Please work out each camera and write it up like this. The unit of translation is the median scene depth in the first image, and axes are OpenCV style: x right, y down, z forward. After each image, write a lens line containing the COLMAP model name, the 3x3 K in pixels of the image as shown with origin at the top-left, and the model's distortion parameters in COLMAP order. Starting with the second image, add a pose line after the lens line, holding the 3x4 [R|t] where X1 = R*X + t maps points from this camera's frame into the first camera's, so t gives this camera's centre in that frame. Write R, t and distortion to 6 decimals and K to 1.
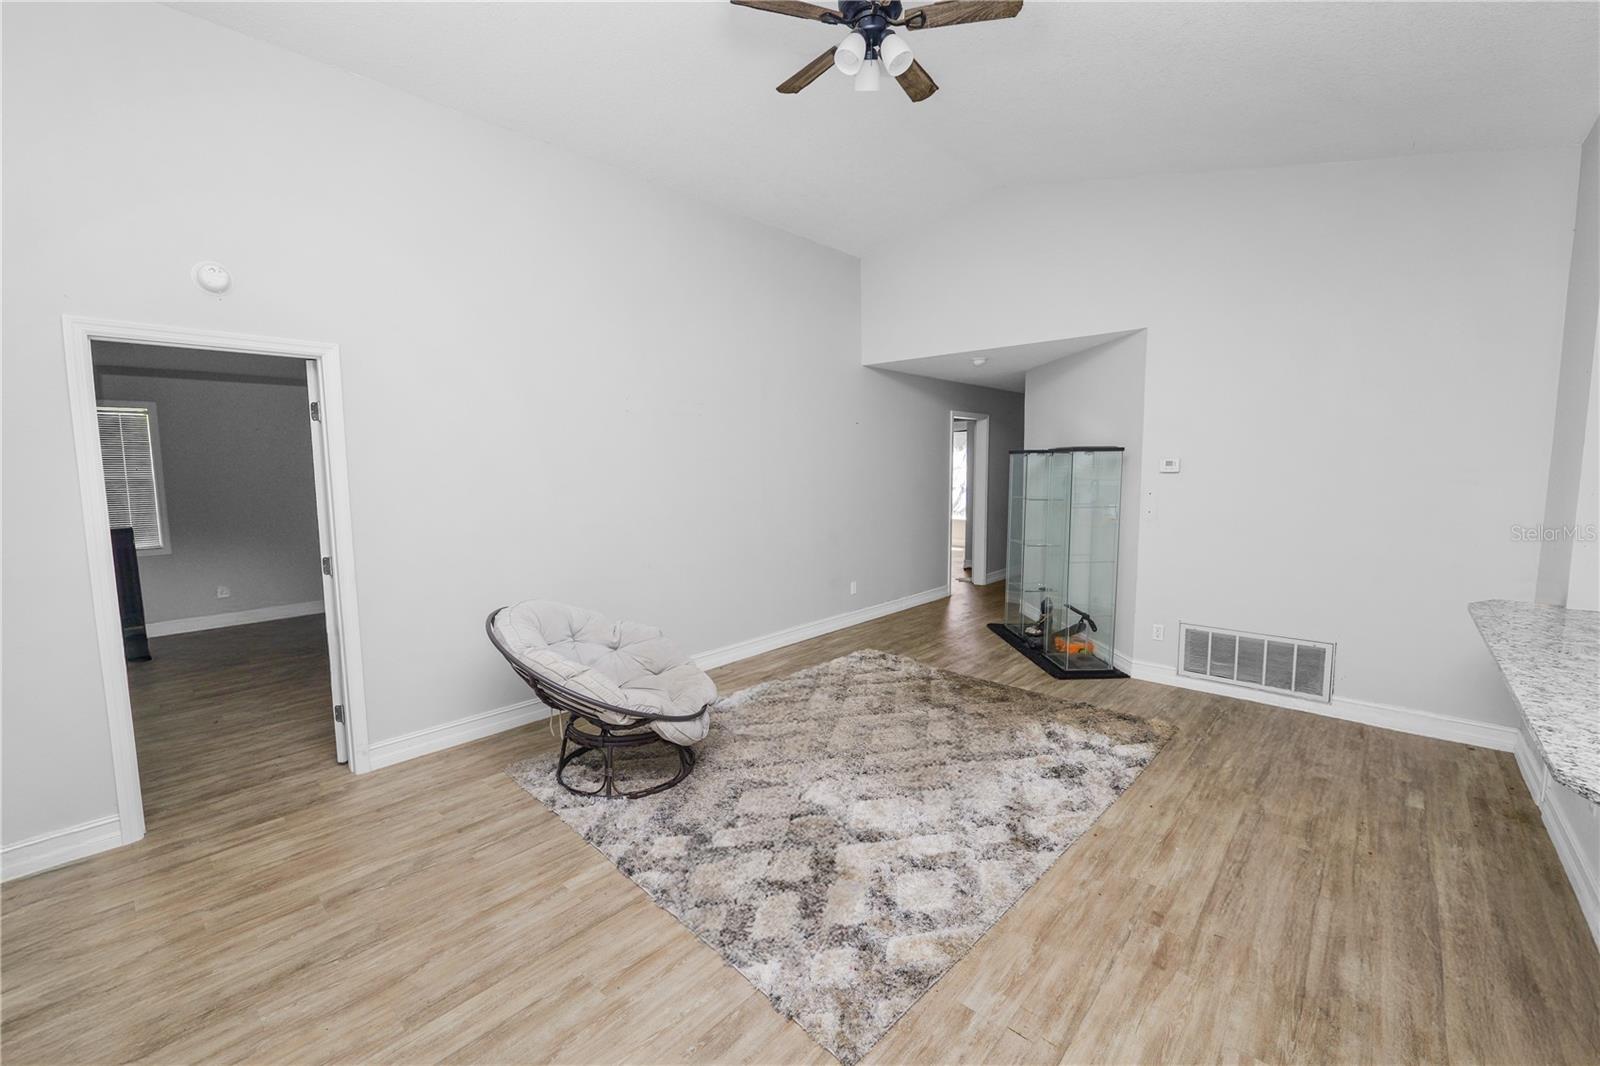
lens RADIAL K [[655.5, 0, 805.1], [0, 655.5, 530.8], [0, 0, 1]] dist [-0.002283, -0.000158]
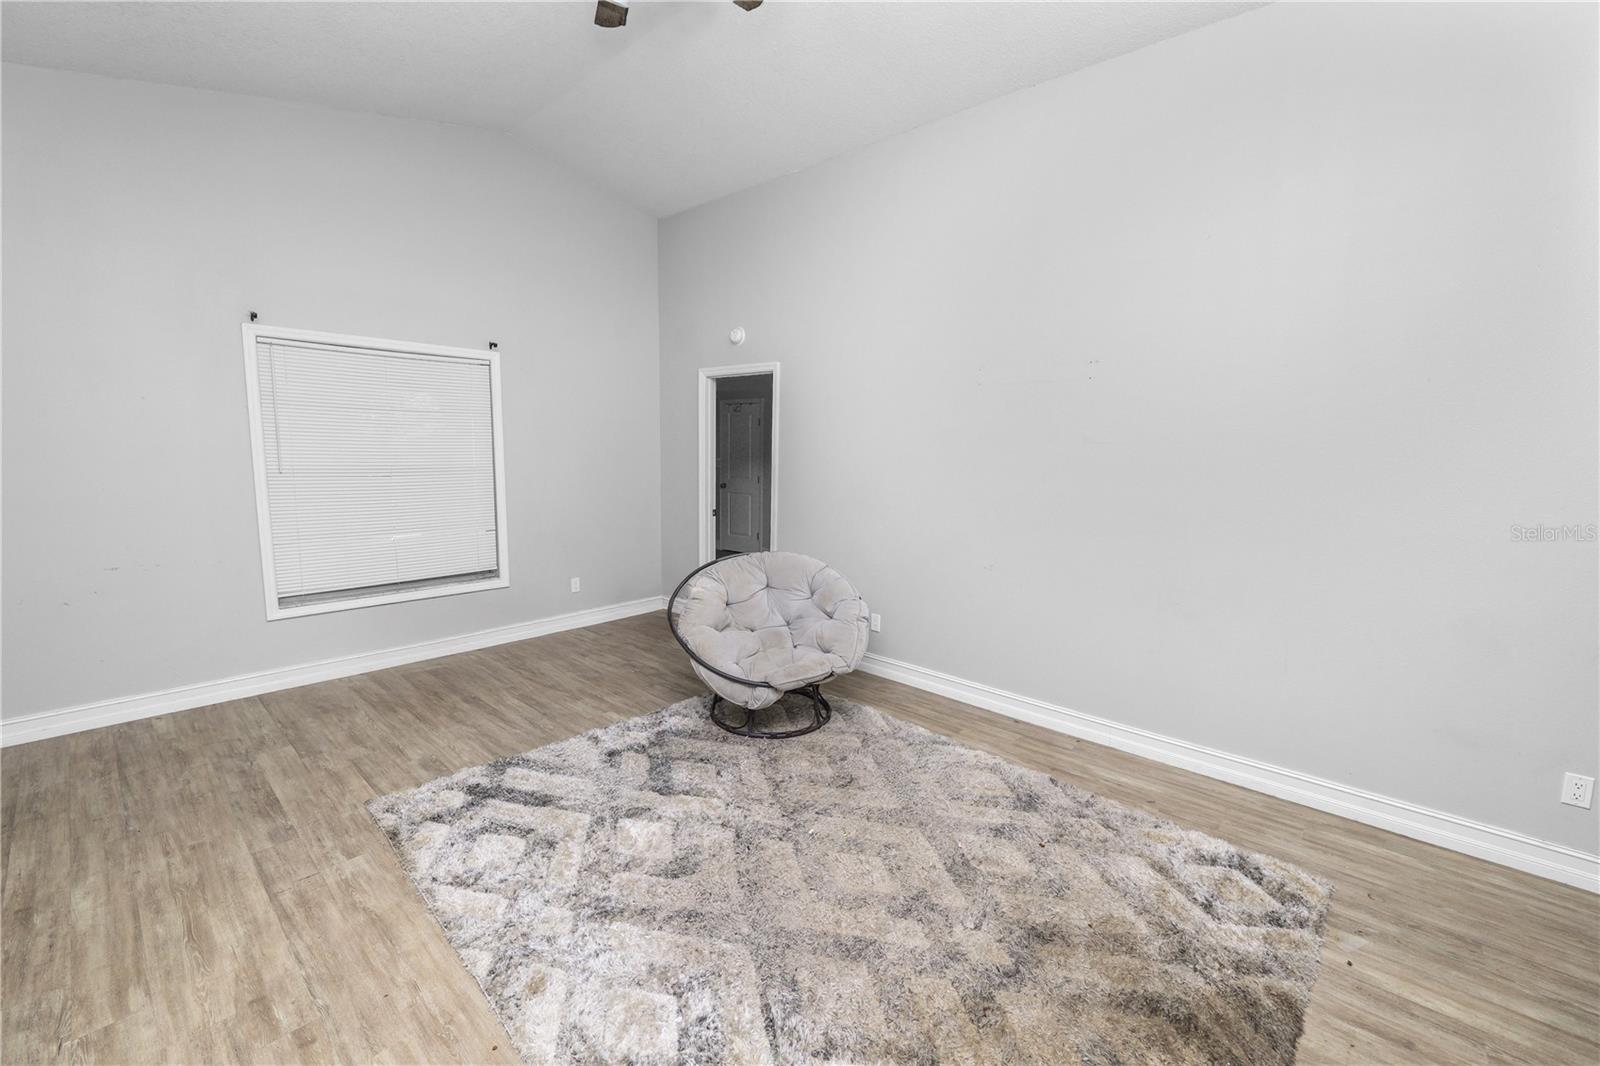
lens RADIAL K [[655.5, 0, 804.6], [0, 655.5, 532.3], [0, 0, 1]] dist [-0.002283, -0.000158]
pose [[-0.007999, 0.137574, -0.990459, 1.116895], [-0.116561, 0.983611, 0.137564, -0.153023], [0.993151, 0.116550, 0.008168, 1.390846]]
